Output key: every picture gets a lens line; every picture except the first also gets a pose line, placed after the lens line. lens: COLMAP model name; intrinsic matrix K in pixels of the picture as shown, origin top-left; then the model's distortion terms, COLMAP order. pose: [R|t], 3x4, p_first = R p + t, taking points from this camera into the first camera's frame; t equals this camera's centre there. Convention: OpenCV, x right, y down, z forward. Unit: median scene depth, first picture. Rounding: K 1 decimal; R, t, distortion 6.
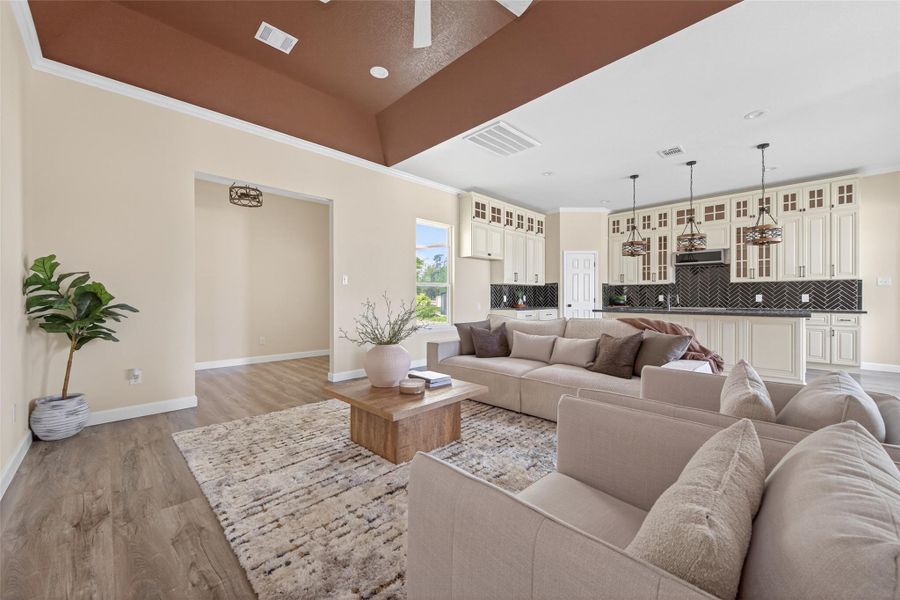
lens RADIAL K [[348.1, 0, 453.0], [0, 348.1, 301.0], [0, 0, 1]] dist [0.001650, 0.000110]
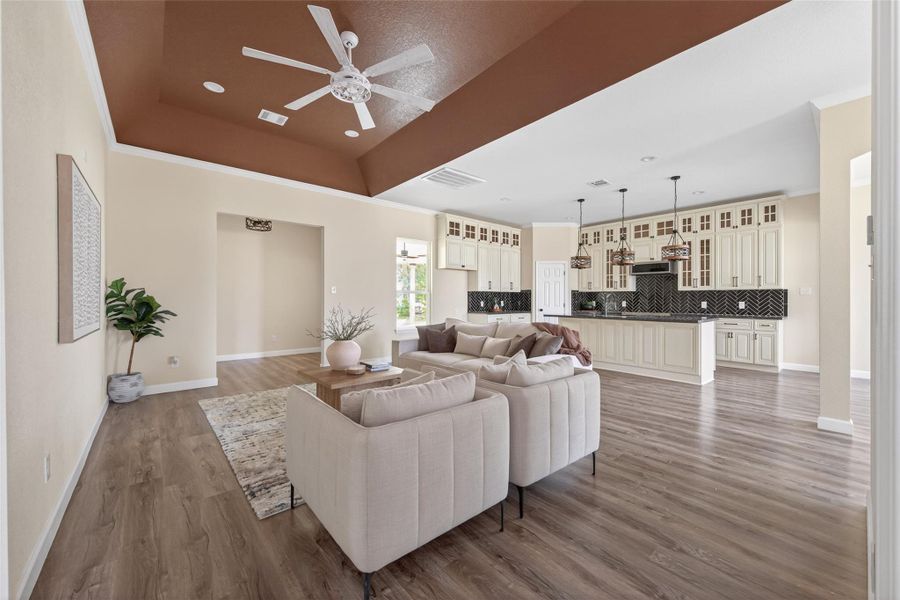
lens RADIAL K [[348.1, 0, 453.0], [0, 348.1, 301.0], [0, 0, 1]] dist [0.001650, 0.000110]
pose [[0.997641, 0.003008, -0.068581, 0.184234], [-0.003232, 0.999990, -0.003162, -0.016882], [0.068571, 0.003376, 0.997641, -0.197388]]
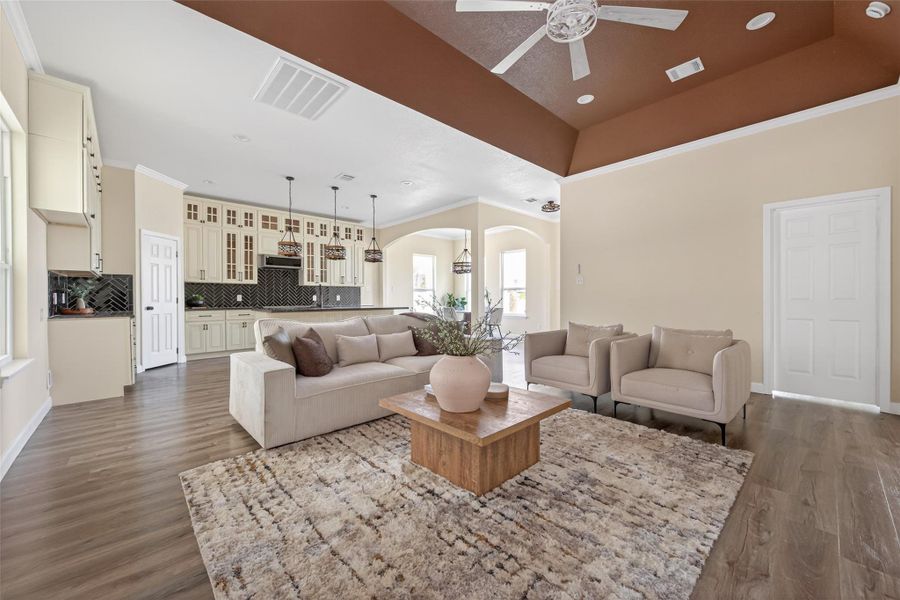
lens RADIAL K [[349.3, 0, 450.9], [0, 349.3, 299.8], [0, 0, 1]] dist [0.003981, -0.000374]
pose [[0.035468, -0.001209, 0.999370, -0.508533], [0.007224, 0.999973, 0.000953, 0.000173], [-0.999345, 0.007186, 0.035476, 0.523017]]
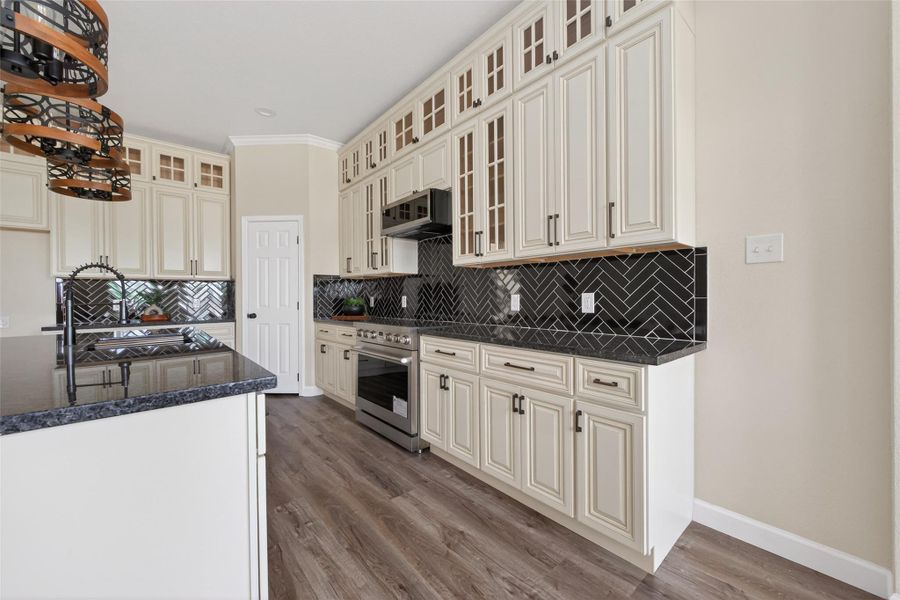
lens RADIAL K [[345.9, 0, 458.0], [0, 345.9, 299.7], [0, 0, 1]] dist [0.001535, -0.000041]
pose [[0.998083, -0.005911, -0.061599, 0.995553], [0.005801, 0.999981, -0.001970, -0.013330], [0.061610, 0.001609, 0.998099, 0.688112]]
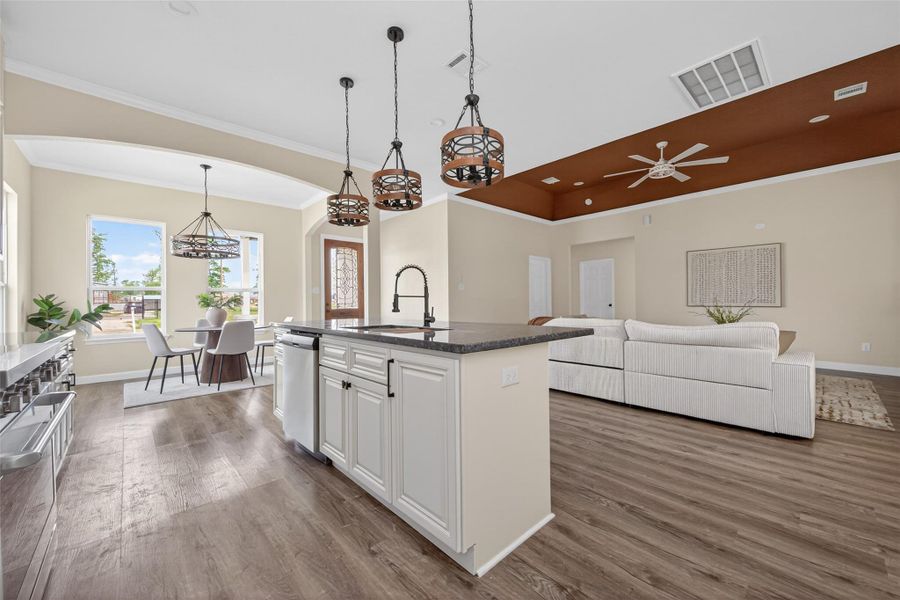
lens RADIAL K [[349.3, 0, 450.9], [0, 349.3, 299.8], [0, 0, 1]] dist [0.003981, -0.000374]
pose [[-0.999202, 0.013921, 0.037435, 0.561407], [0.013971, 0.999902, 0.001055, -0.008188], [-0.037416, 0.001577, -0.999299, 1.432311]]
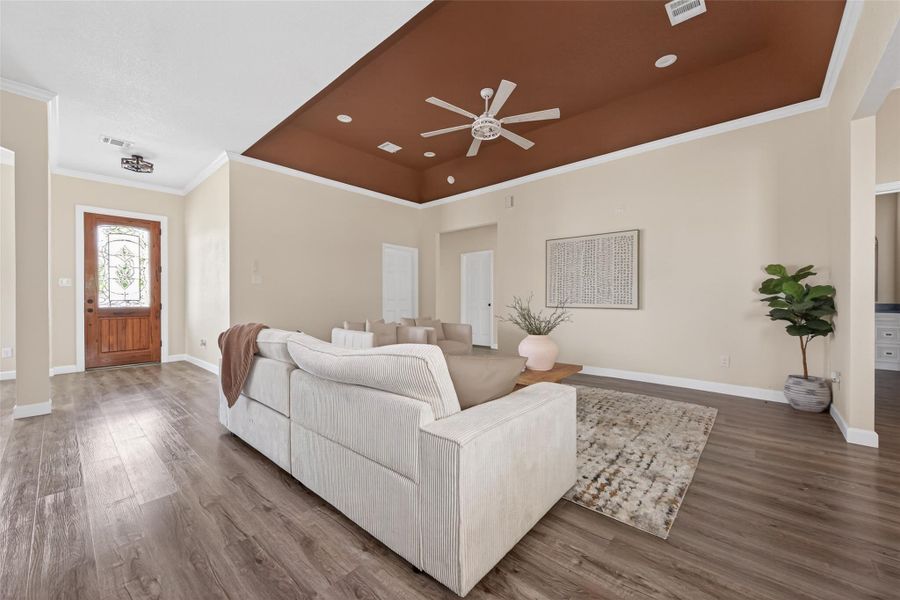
lens RADIAL K [[349.3, 0, 450.9], [0, 349.3, 299.8], [0, 0, 1]] dist [0.003981, -0.000374]
pose [[-0.998049, 0.005311, -0.062205, 0.101901], [0.004719, 0.999942, 0.009655, -0.004340], [0.062252, 0.009343, -0.998017, 1.152961]]
